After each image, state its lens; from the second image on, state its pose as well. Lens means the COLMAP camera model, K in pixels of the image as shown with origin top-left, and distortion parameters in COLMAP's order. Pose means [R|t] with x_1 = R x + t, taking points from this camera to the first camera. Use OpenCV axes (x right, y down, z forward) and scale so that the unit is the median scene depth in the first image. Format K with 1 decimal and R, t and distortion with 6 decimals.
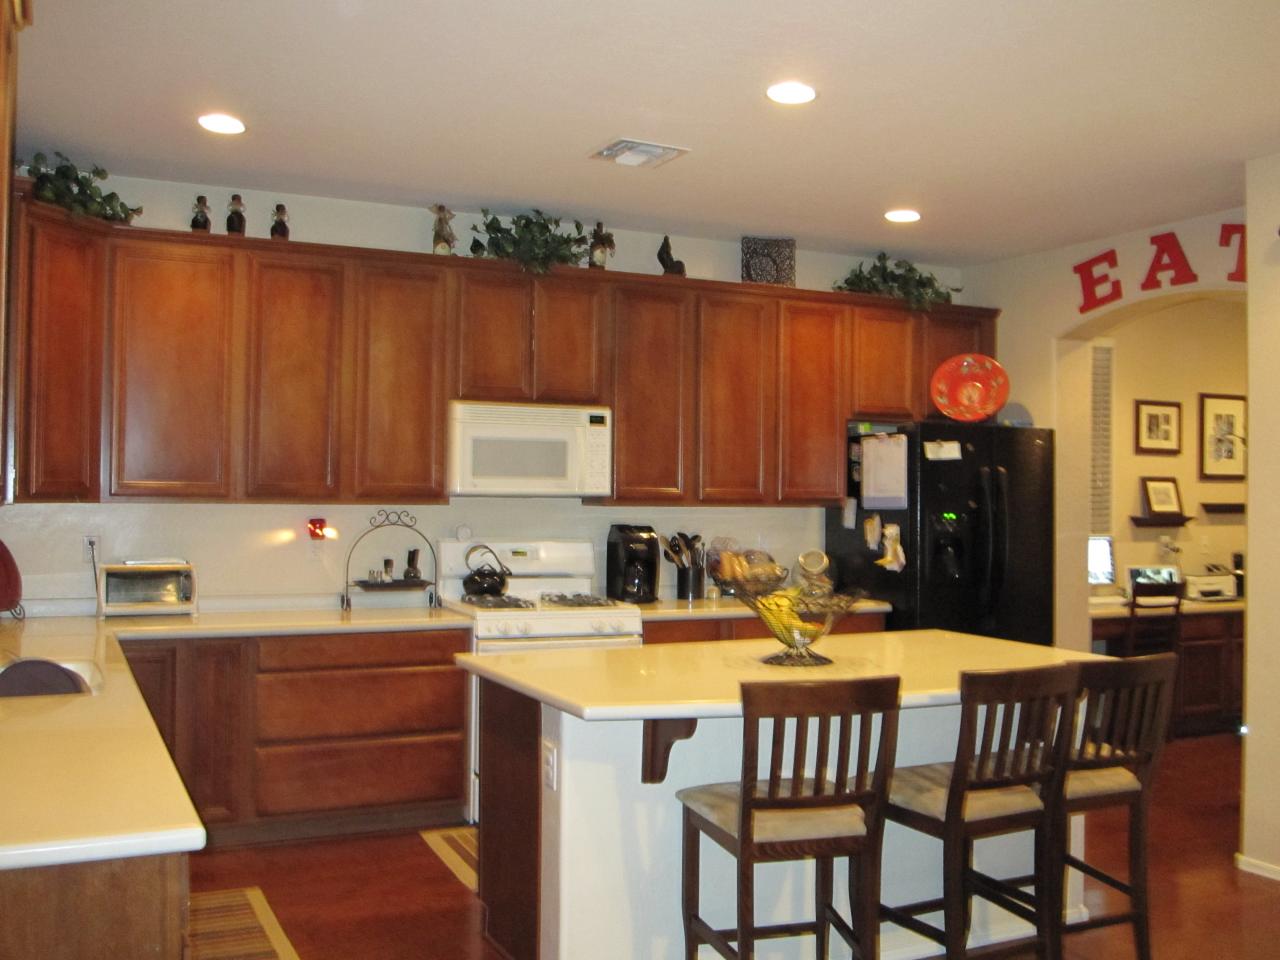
lens RADIAL K [[1248.4, 0, 639.9], [0, 1248.4, 473.6], [0, 0, 1]] dist [-0.051064, 0.014634]
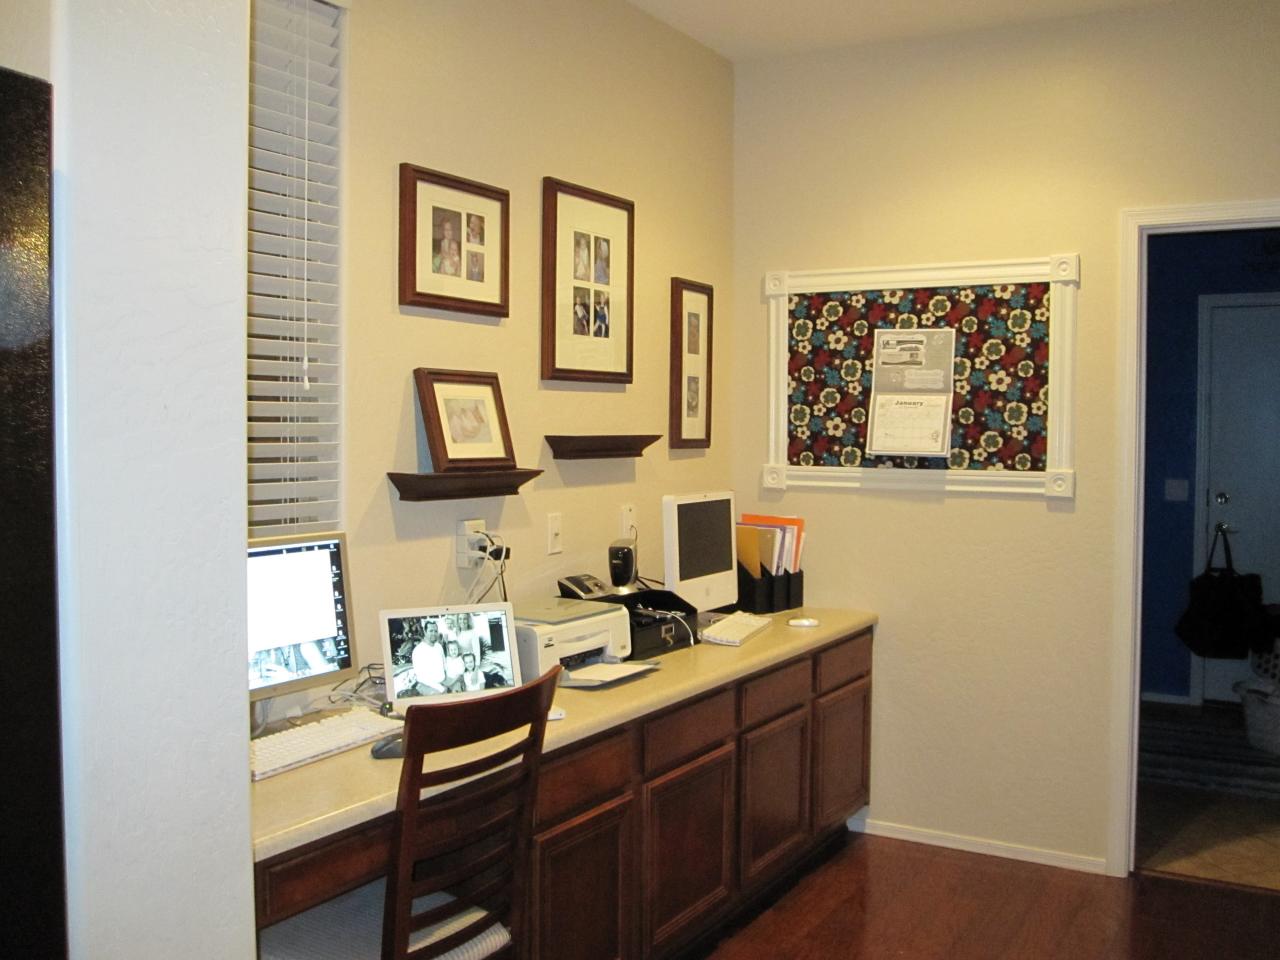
lens RADIAL K [[1248.4, 0, 639.9], [0, 1248.4, 473.6], [0, 0, 1]] dist [-0.051064, 0.014634]
pose [[0.837989, -0.022743, 0.545213, 0.256969], [-0.013197, 0.997994, 0.061914, 0.010232], [-0.545528, -0.059078, 0.836008, 0.650967]]
